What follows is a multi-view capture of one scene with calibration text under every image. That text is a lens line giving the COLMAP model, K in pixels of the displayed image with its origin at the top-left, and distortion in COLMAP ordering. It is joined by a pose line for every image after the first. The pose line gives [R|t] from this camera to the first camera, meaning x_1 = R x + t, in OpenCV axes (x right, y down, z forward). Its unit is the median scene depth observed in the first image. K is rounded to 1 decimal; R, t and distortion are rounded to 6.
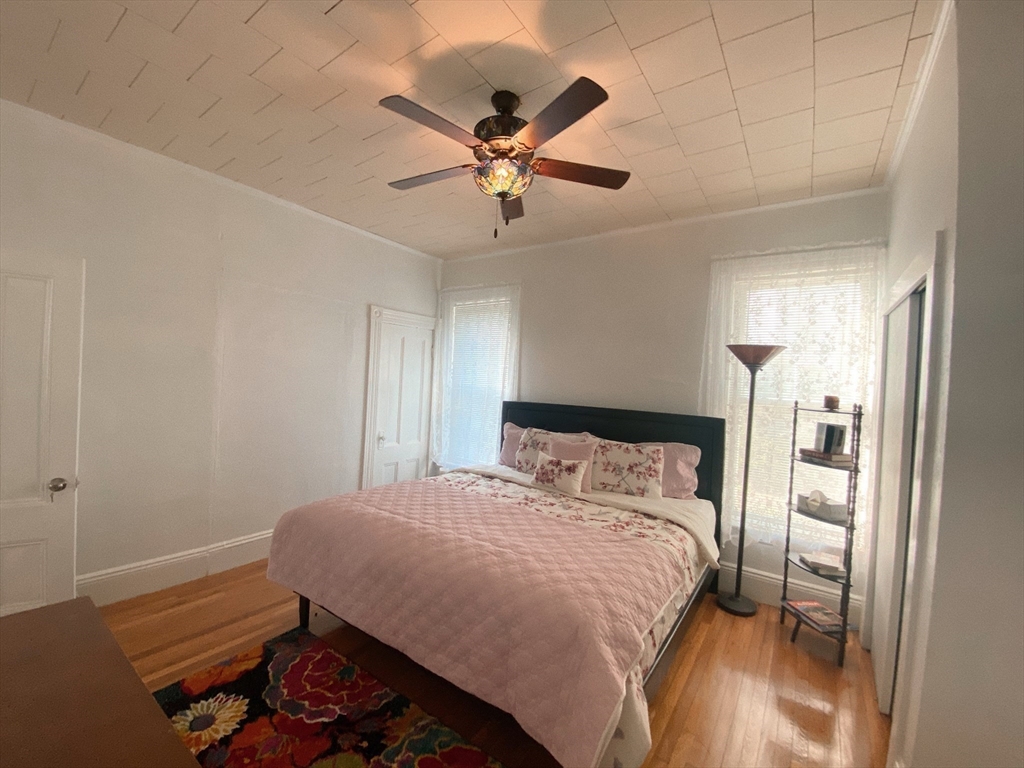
lens RADIAL K [[418.8, 0, 512.3], [0, 418.8, 386.0], [0, 0, 1]] dist [0.032371, -0.026983]
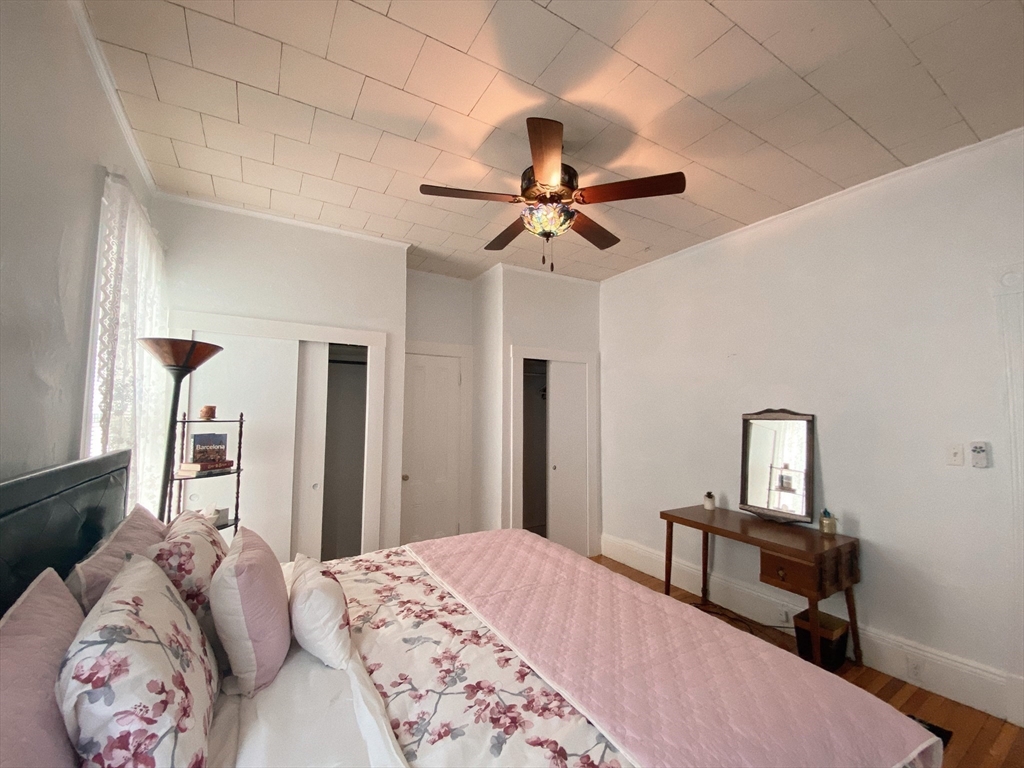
lens RADIAL K [[418.8, 0, 512.3], [0, 418.8, 386.0], [0, 0, 1]] dist [0.032371, -0.026983]
pose [[-0.920851, -0.030656, 0.388709, -0.273968], [-0.043985, 0.998708, -0.025435, -0.028471], [-0.387427, -0.040519, -0.921010, 1.473437]]
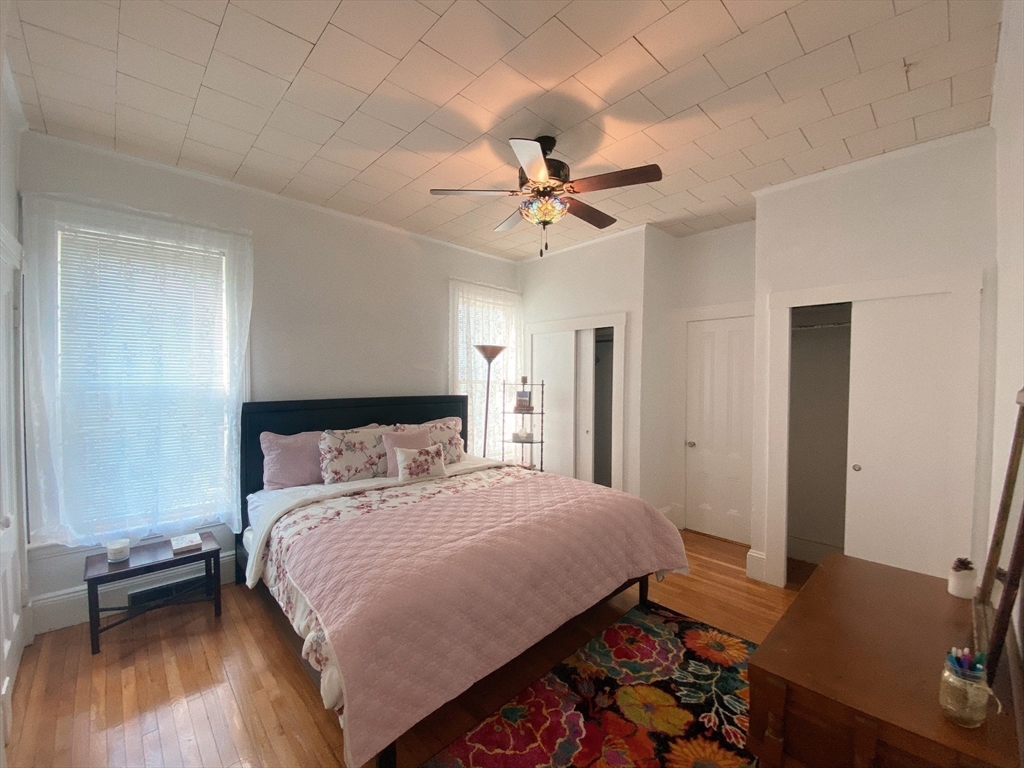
lens RADIAL K [[418.8, 0, 512.3], [0, 418.8, 386.0], [0, 0, 1]] dist [0.032371, -0.026983]
pose [[0.182600, -0.069274, 0.980744, -0.927920], [0.016014, 0.997592, 0.067483, -0.050429], [-0.983057, 0.003383, 0.183270, 0.642699]]
